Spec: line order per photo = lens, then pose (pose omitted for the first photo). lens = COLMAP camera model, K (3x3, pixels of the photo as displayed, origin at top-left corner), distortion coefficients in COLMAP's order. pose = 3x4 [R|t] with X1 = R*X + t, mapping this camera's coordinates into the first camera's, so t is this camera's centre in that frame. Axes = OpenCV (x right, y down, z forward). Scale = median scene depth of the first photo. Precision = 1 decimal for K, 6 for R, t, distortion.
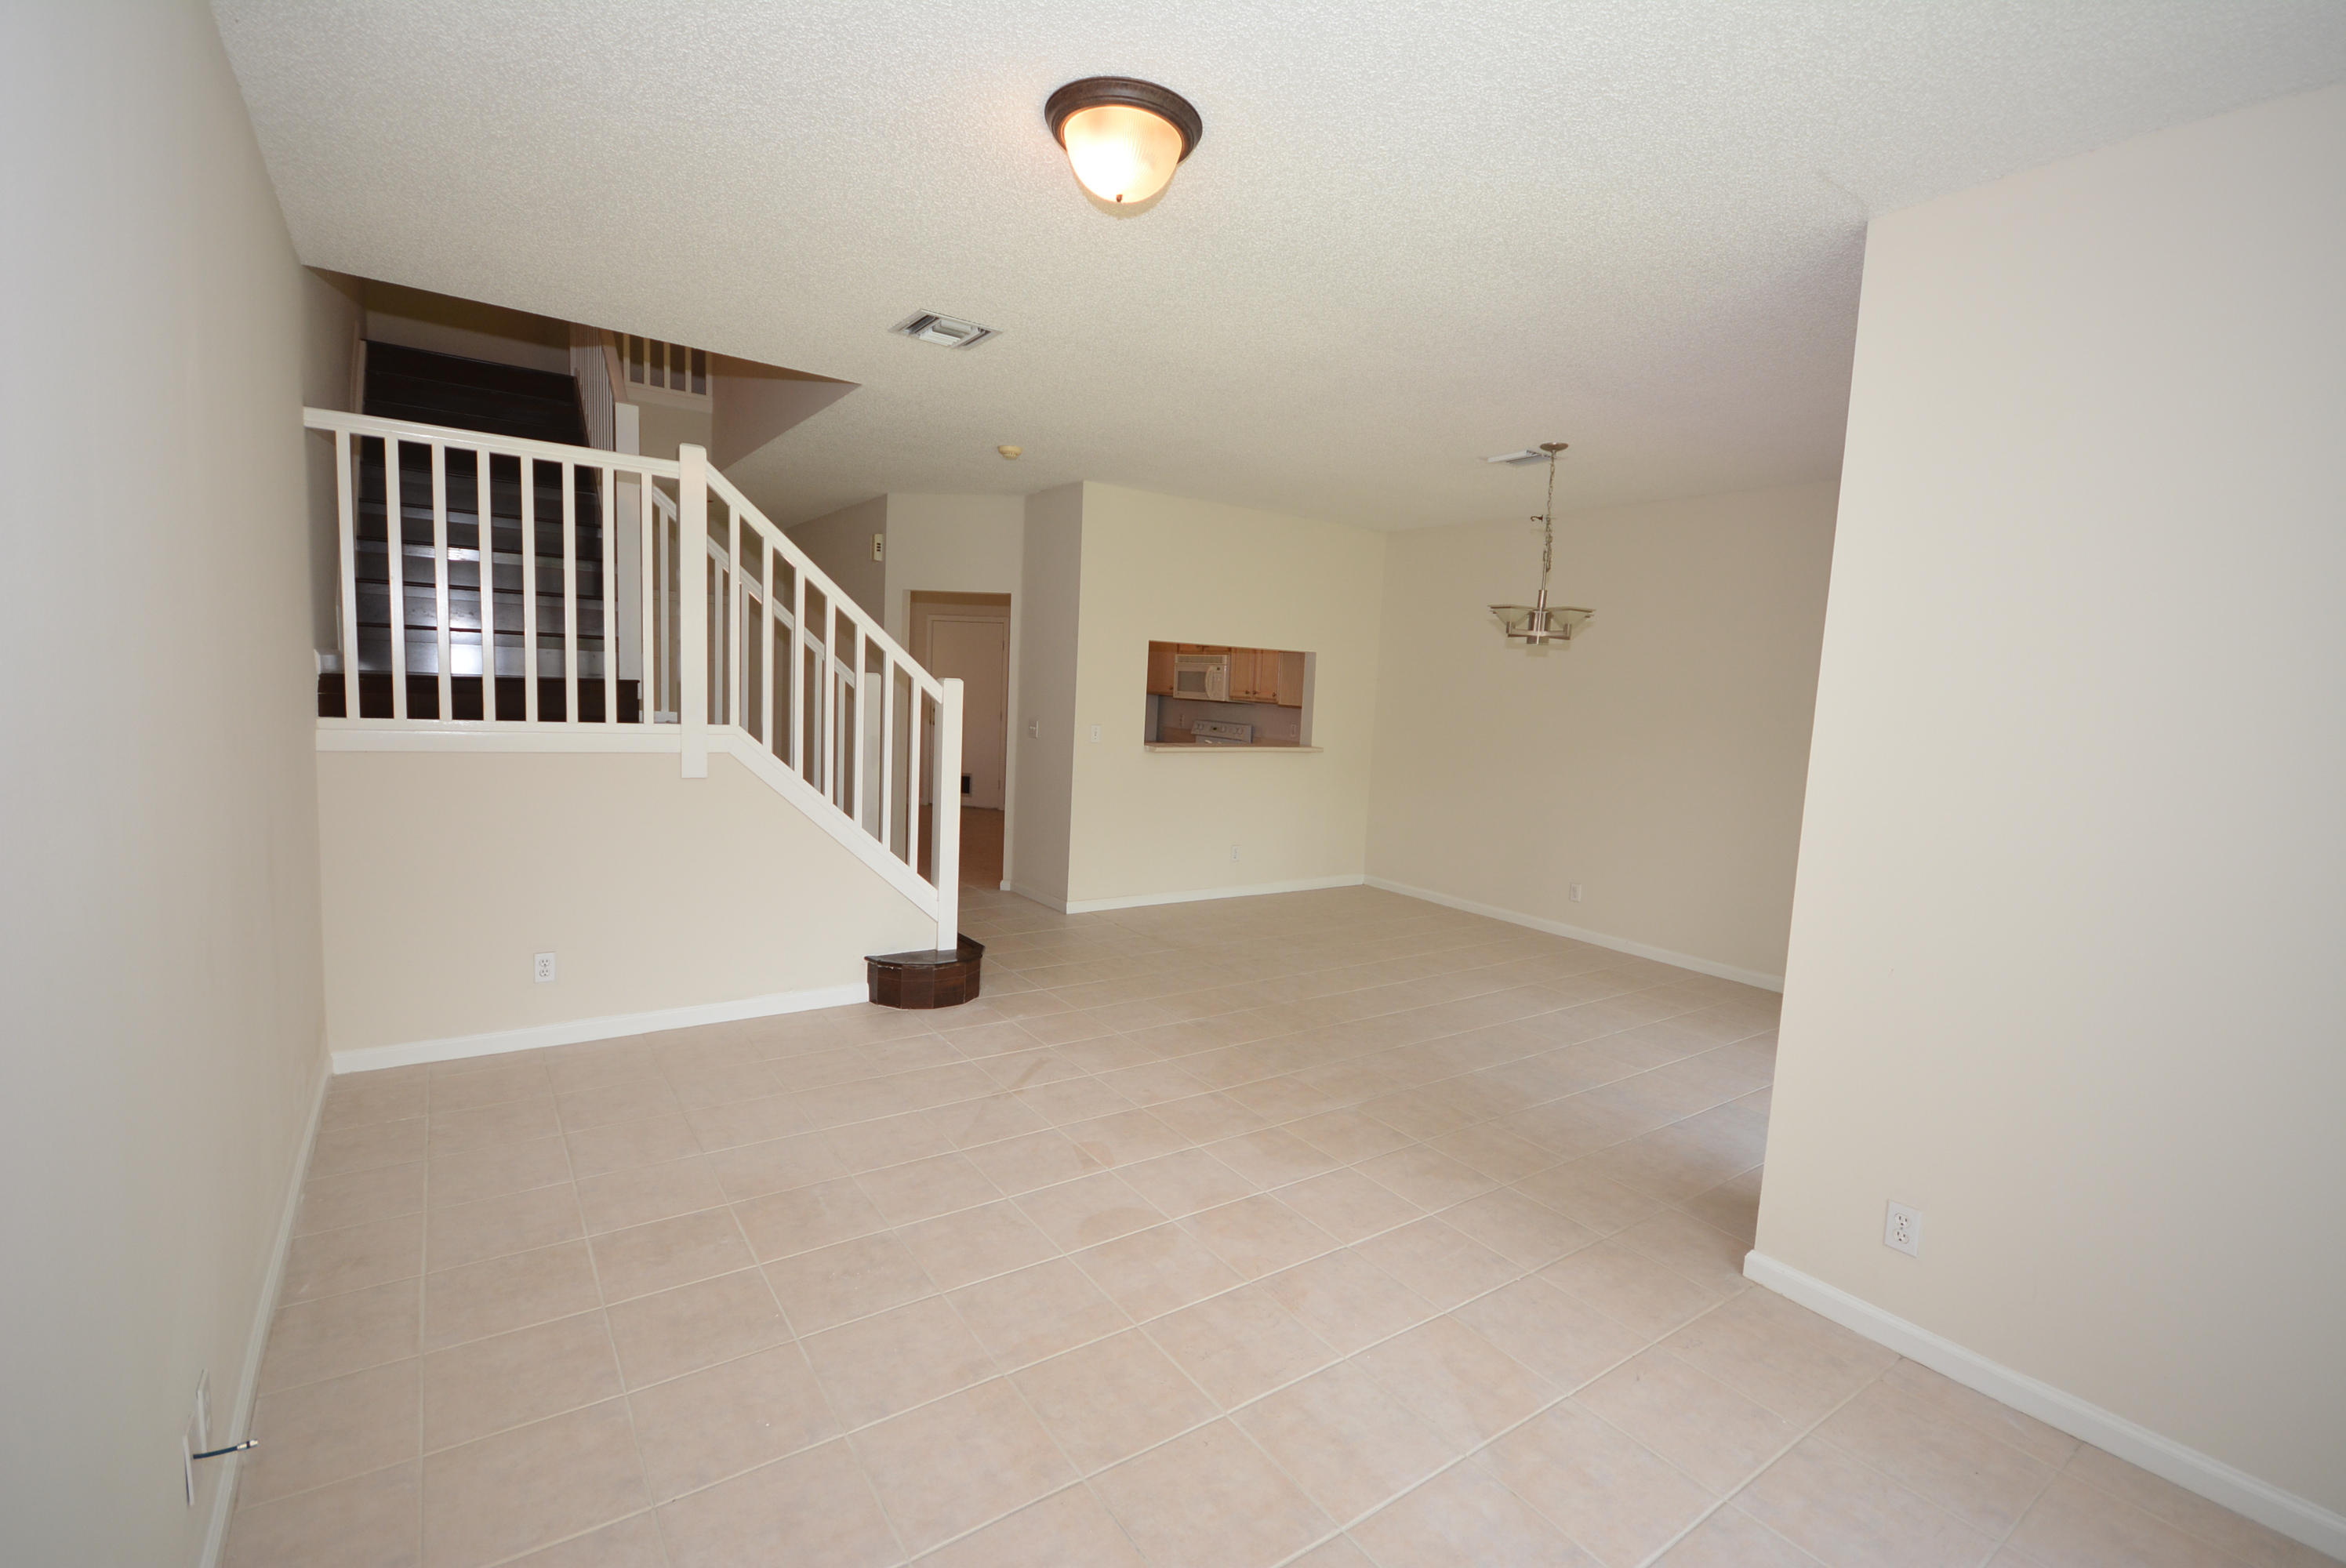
lens RADIAL K [[1045.6, 0, 1173.3], [0, 1045.6, 790.1], [0, 0, 1]] dist [-0.003581, -0.000832]
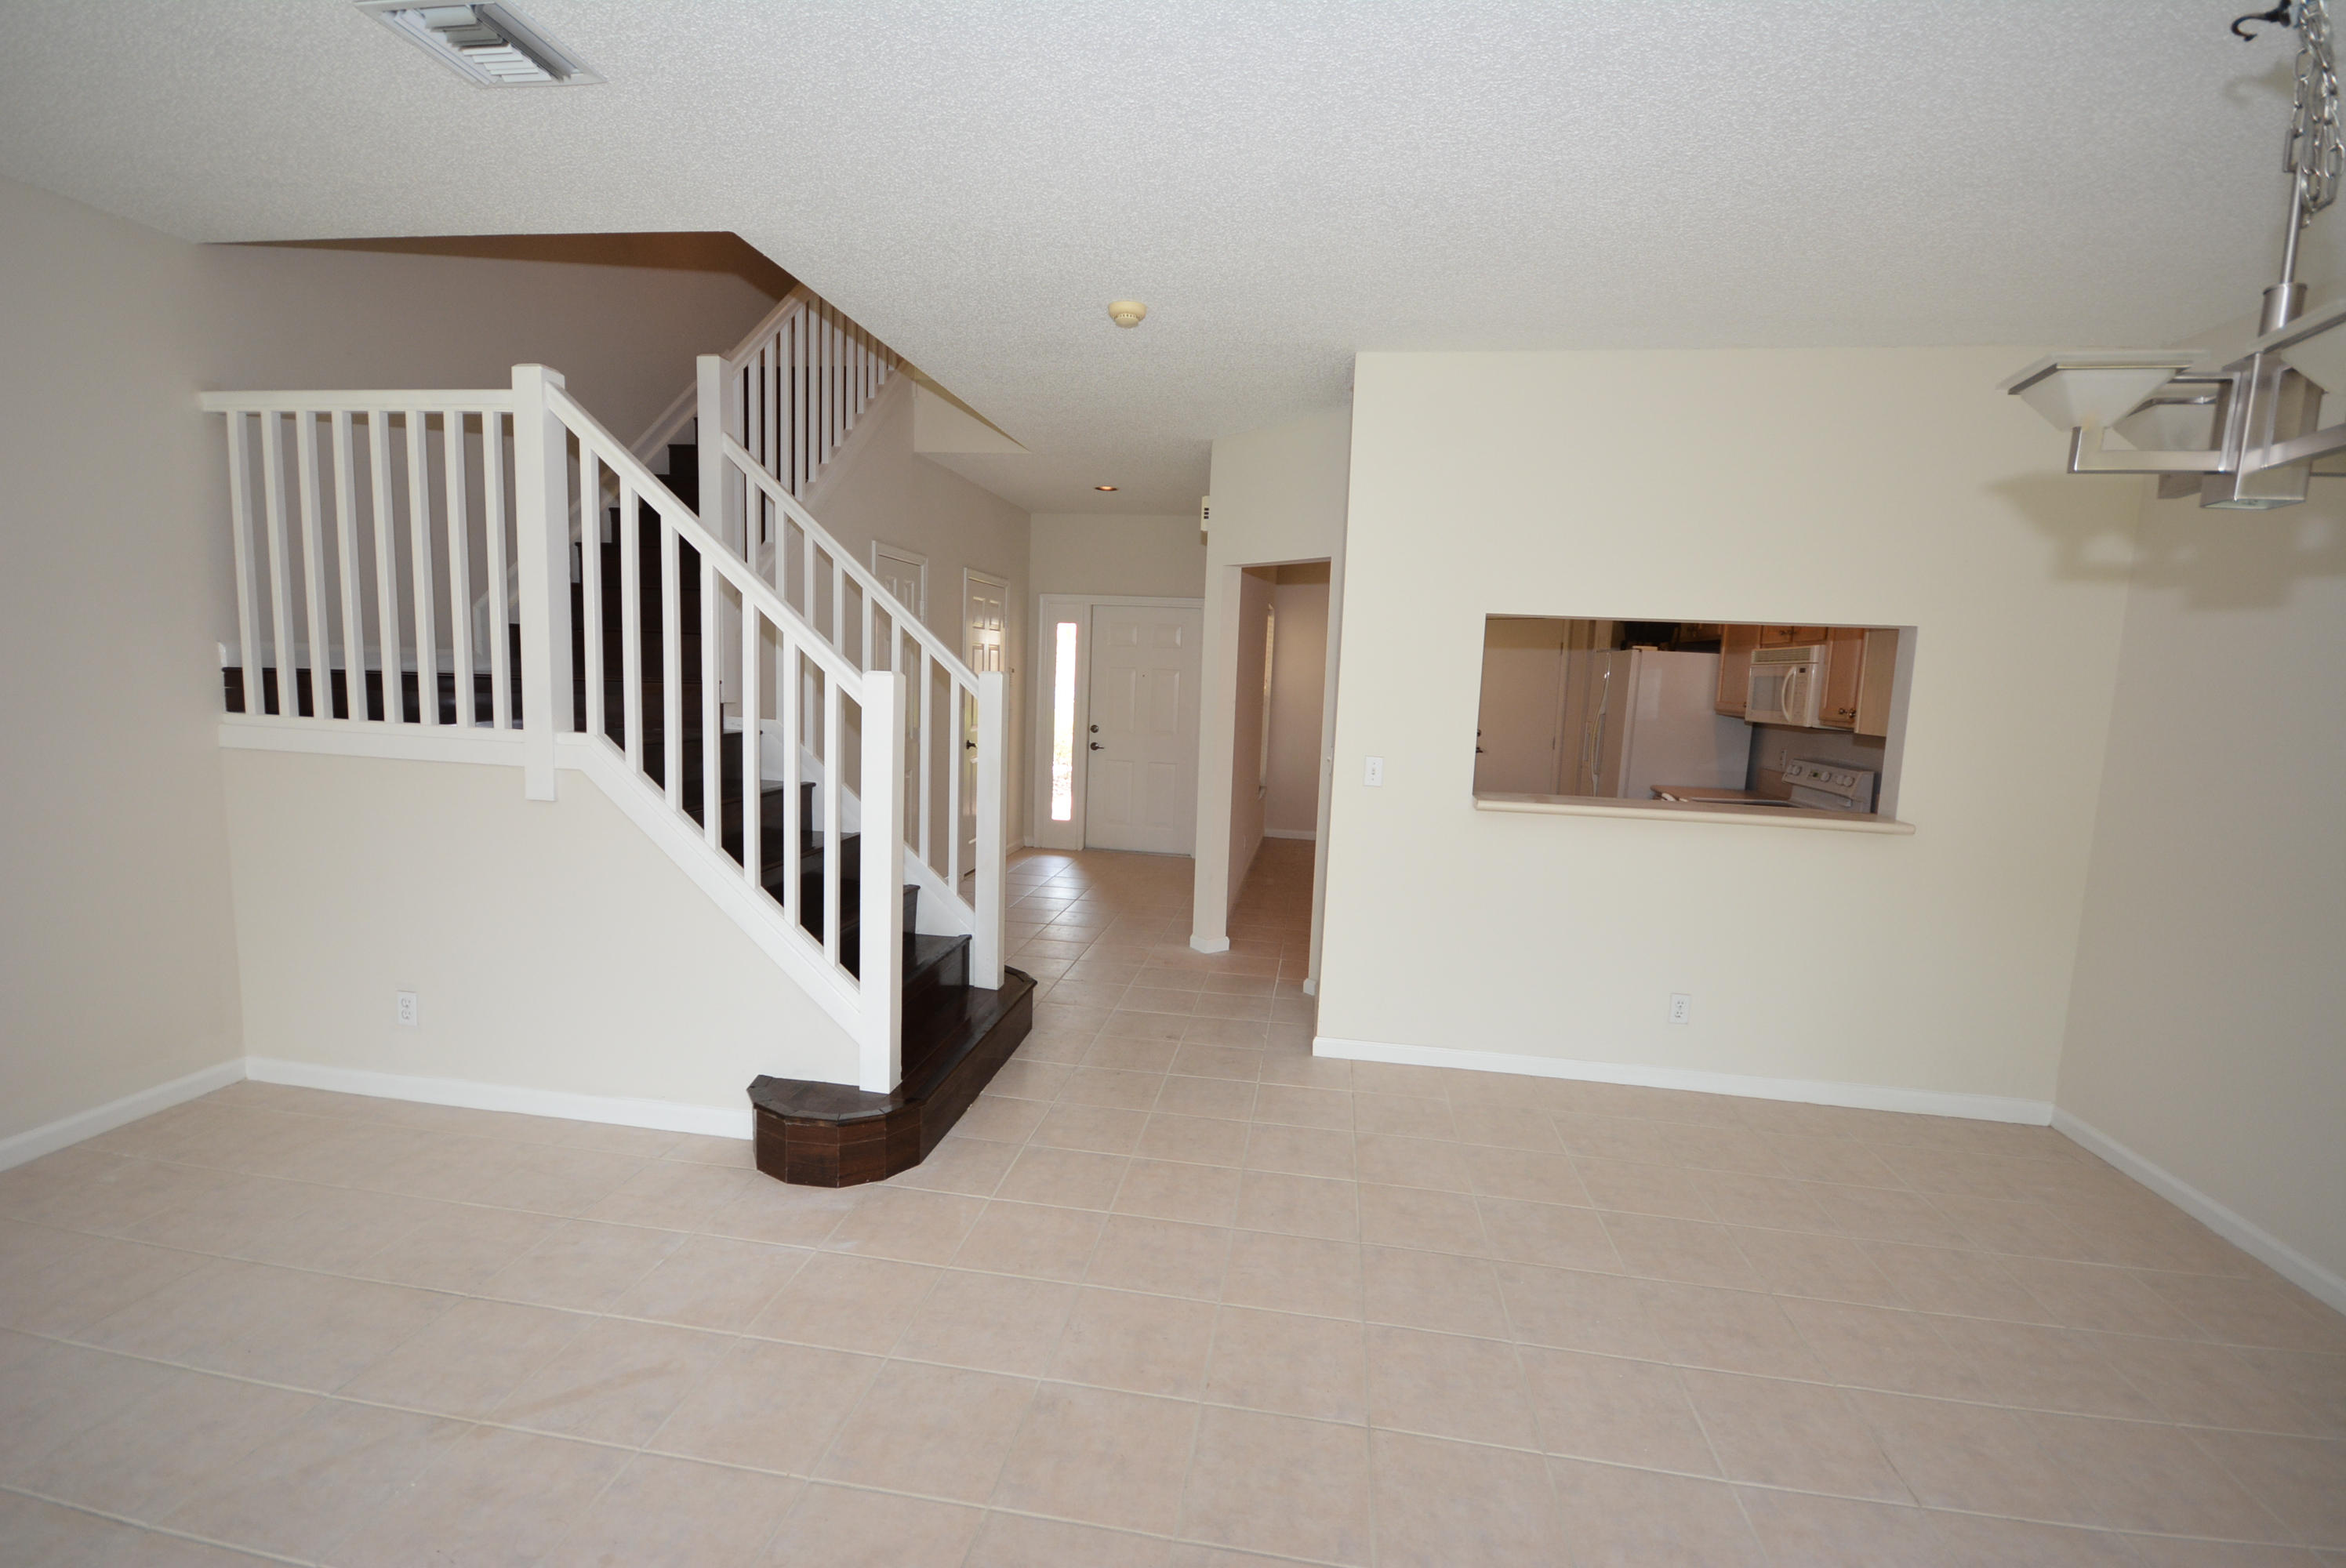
lens RADIAL K [[1045.6, 0, 1173.3], [0, 1045.6, 790.1], [0, 0, 1]] dist [-0.003581, -0.000832]
pose [[0.719030, 0.060350, -0.692354, 0.356728], [-0.077082, 0.997001, 0.006852, -0.052373], [0.690691, 0.048441, 0.721526, 0.664610]]
